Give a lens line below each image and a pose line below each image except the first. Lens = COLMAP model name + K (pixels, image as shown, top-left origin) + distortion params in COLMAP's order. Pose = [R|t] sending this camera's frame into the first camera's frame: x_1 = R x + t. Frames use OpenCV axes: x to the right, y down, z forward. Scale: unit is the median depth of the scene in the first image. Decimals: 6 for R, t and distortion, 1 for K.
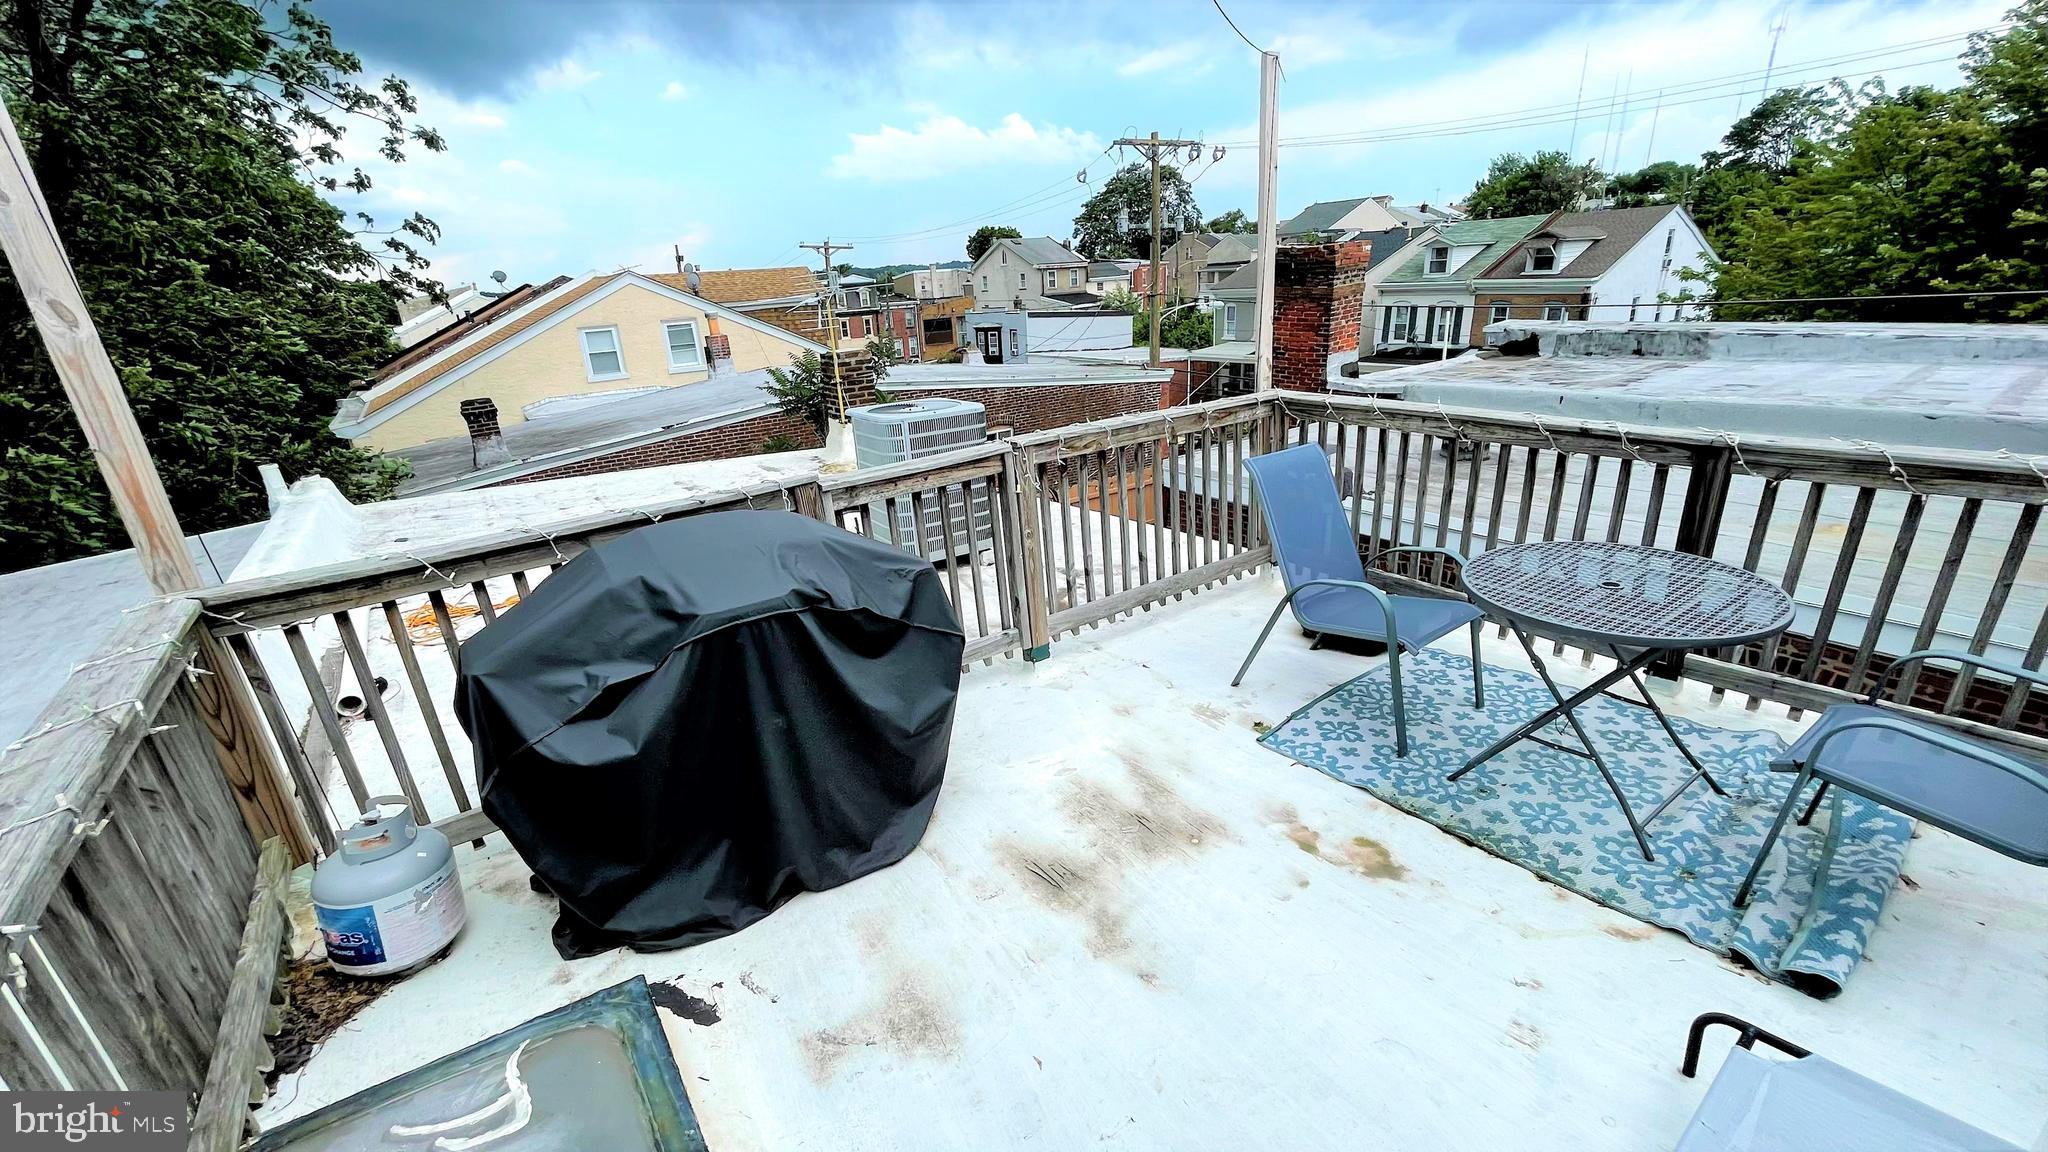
lens RADIAL K [[822.0, 0, 1019.9], [0, 822.0, 581.5], [0, 0, 1]] dist [-0.000709, -0.001196]
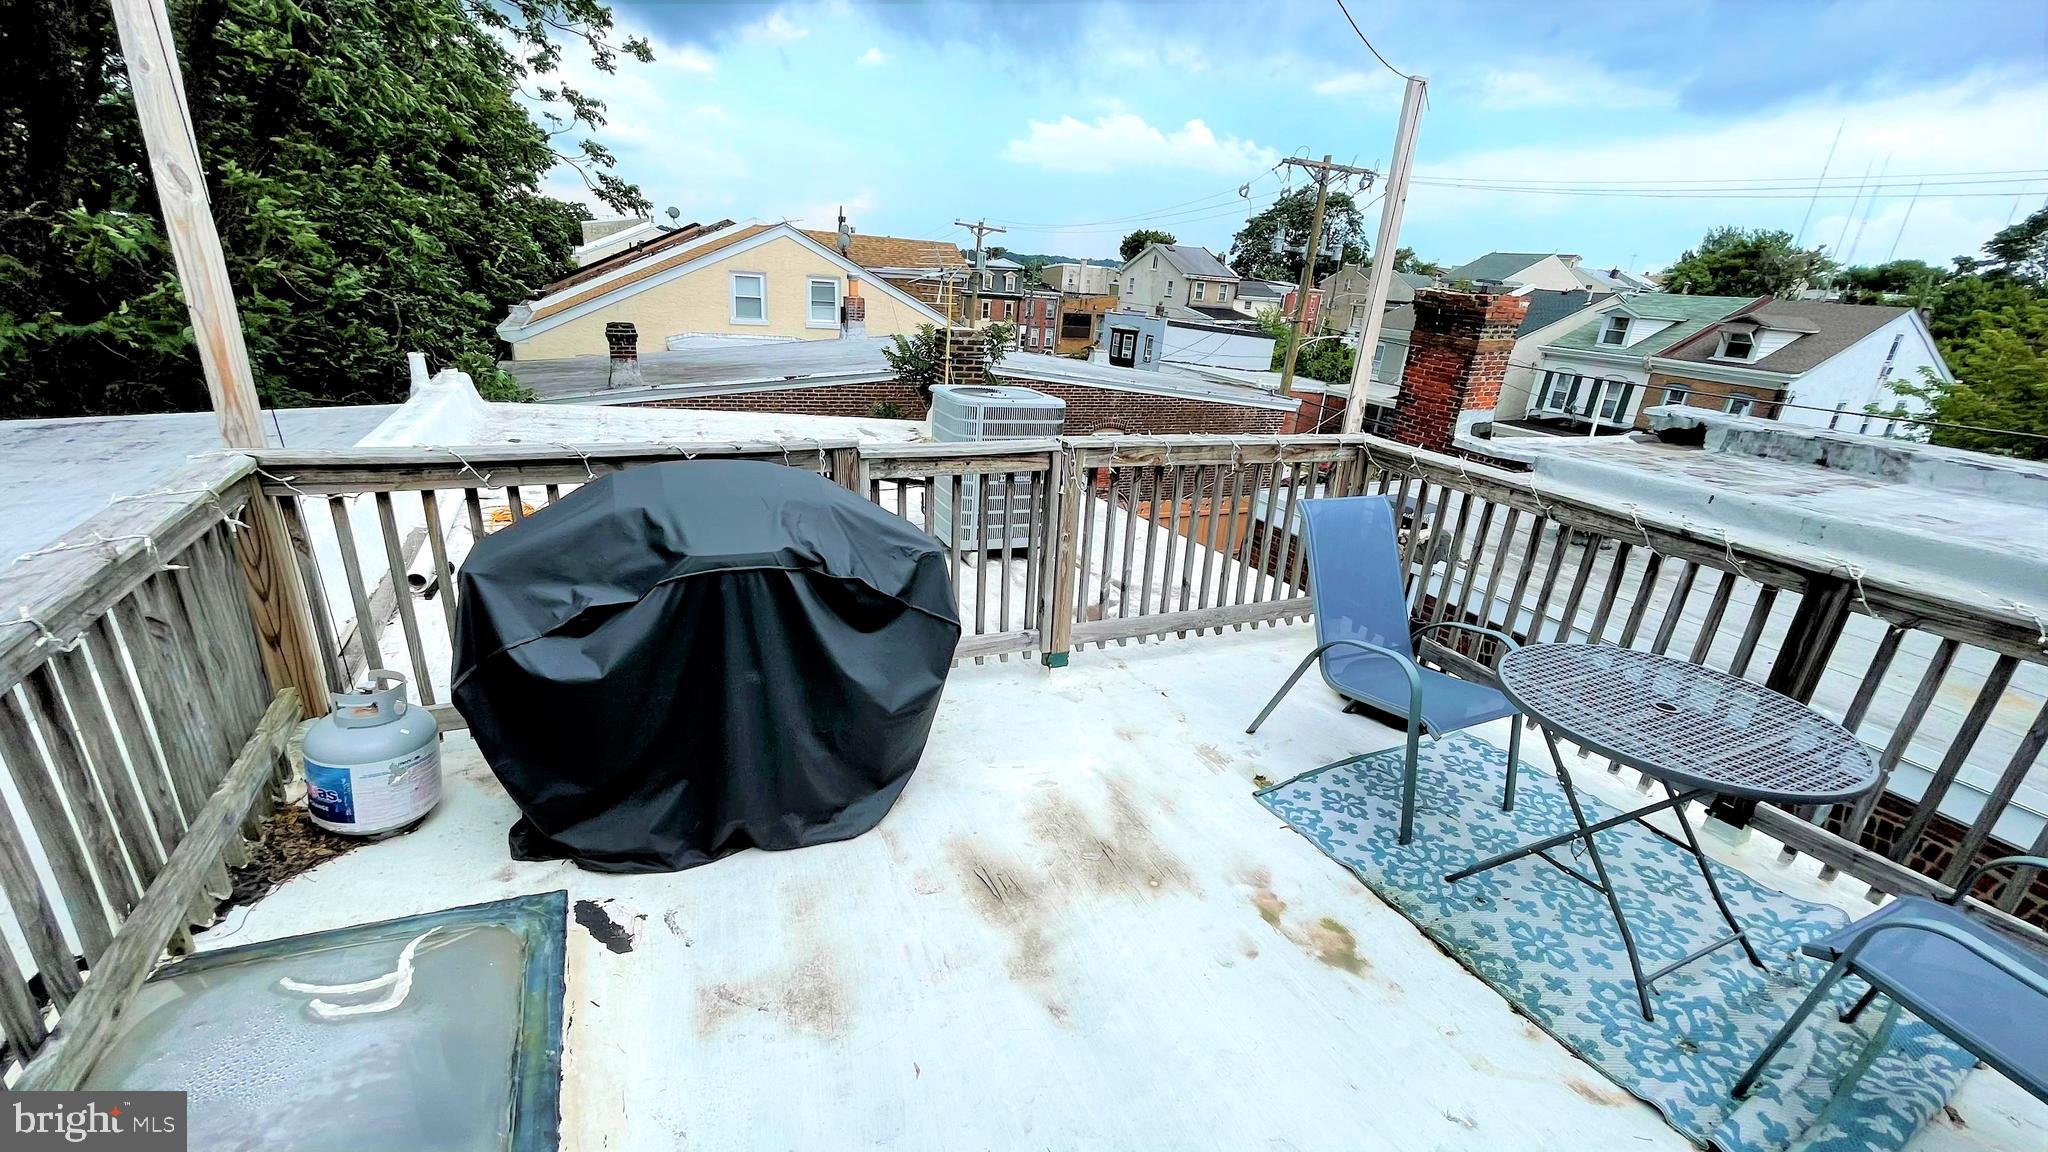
lens RADIAL K [[822.0, 0, 1023.7], [0, 822.0, 582.6], [0, 0, 1]] dist [-0.000709, -0.001196]
pose [[0.976594, 0.183435, -0.112319, 0.096664], [-0.182968, 0.983011, 0.014545, -0.012103], [0.113079, 0.006346, 0.993566, 0.029540]]
